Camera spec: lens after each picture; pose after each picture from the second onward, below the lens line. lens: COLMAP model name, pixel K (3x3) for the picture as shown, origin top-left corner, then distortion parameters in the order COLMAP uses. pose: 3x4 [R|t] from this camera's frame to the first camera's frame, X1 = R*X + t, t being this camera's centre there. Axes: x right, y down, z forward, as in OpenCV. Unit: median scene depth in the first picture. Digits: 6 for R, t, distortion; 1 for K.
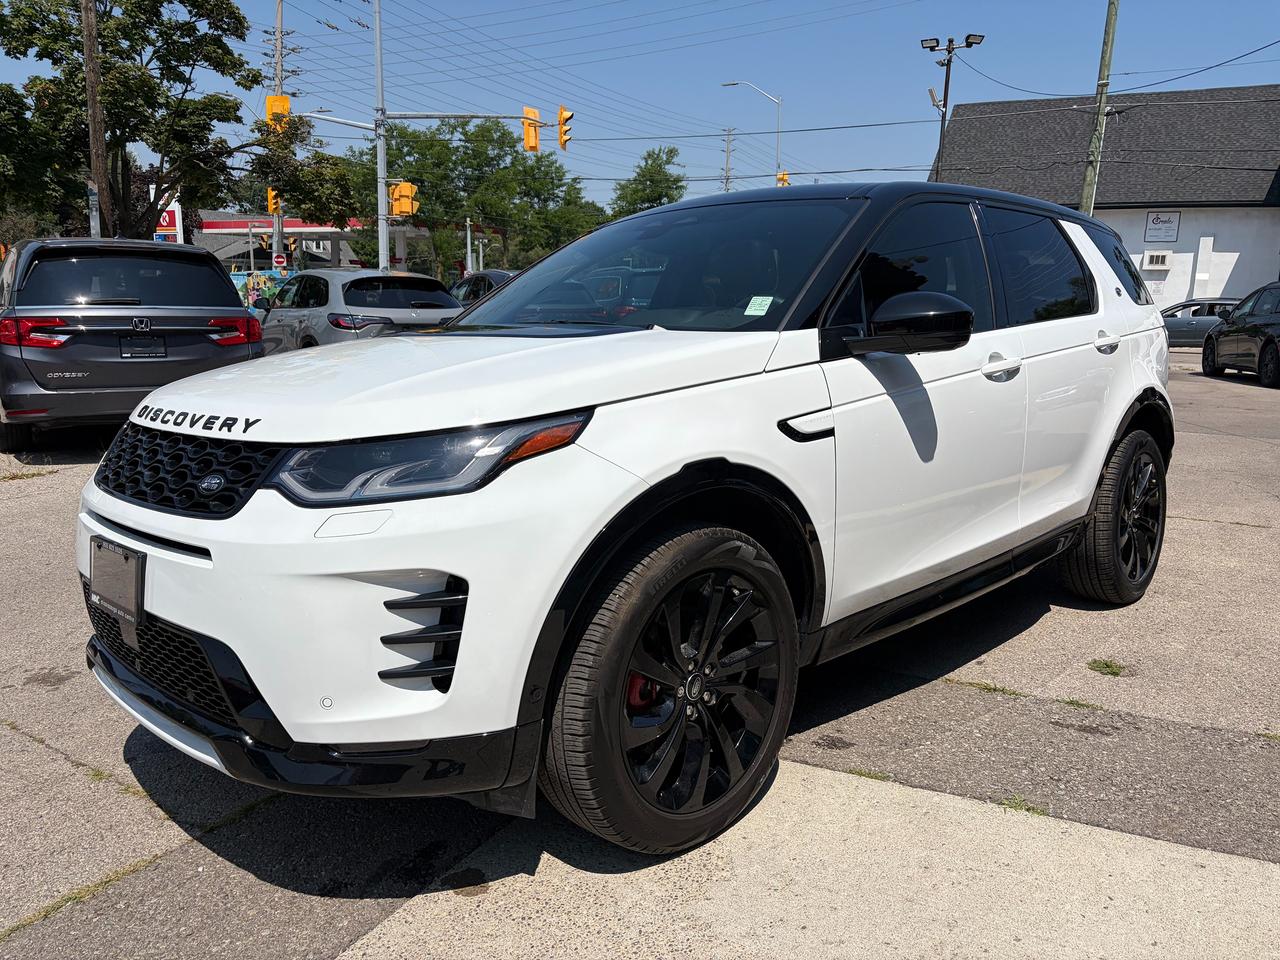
lens RADIAL K [[970.4, 0, 627.6], [0, 970.4, 482.0], [0, 0, 1]] dist [0.072972, -0.081451]
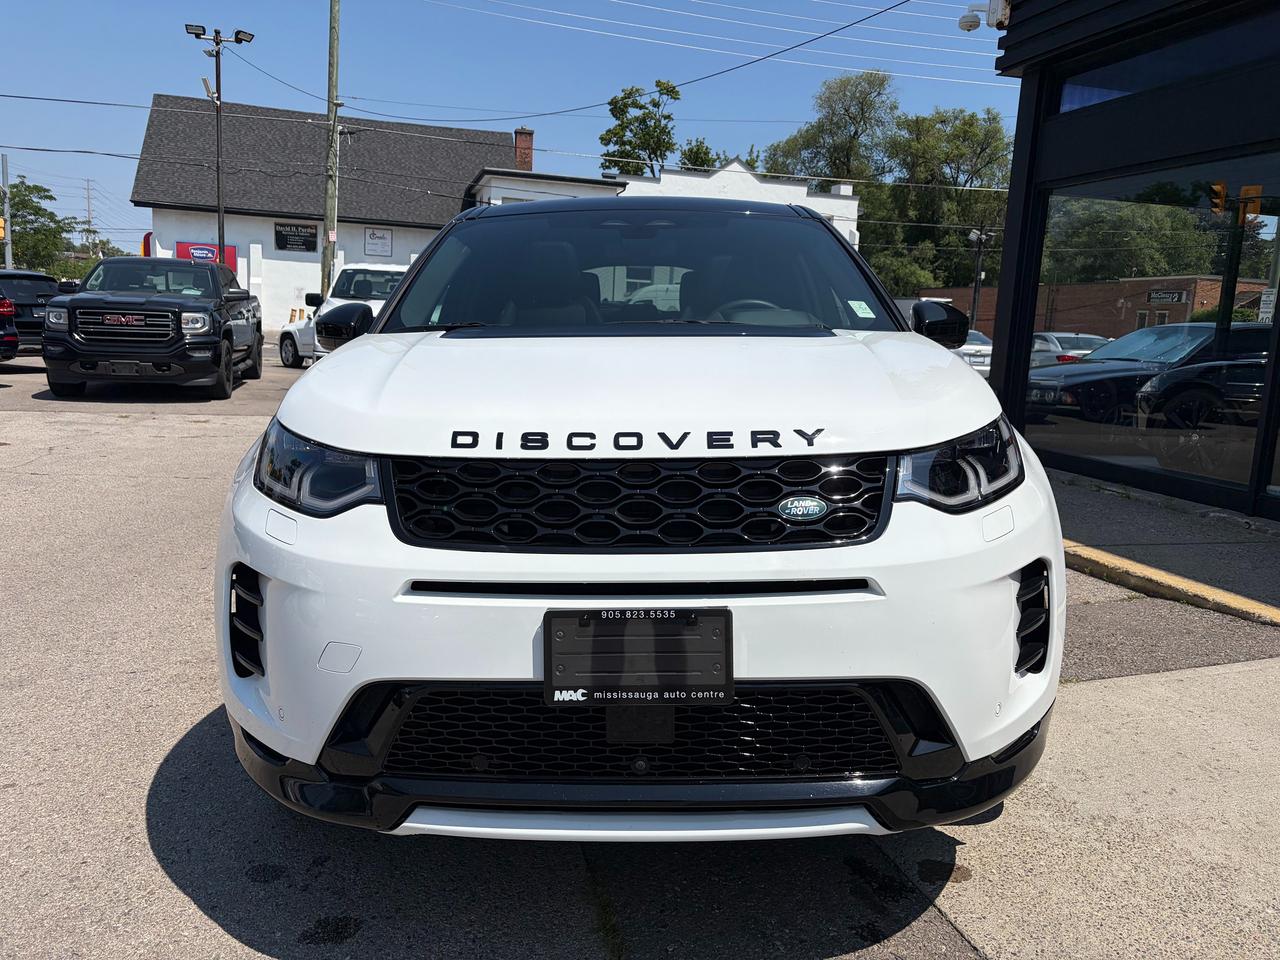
lens RADIAL K [[973.8, 0, 654.9], [0, 973.8, 473.5], [0, 0, 1]] dist [0.065991, -0.073183]
pose [[0.699296, -0.092546, 0.708816, -0.096951], [0.101642, 0.994382, 0.029554, -0.005757], [-0.707569, 0.051378, 0.704774, 0.043116]]
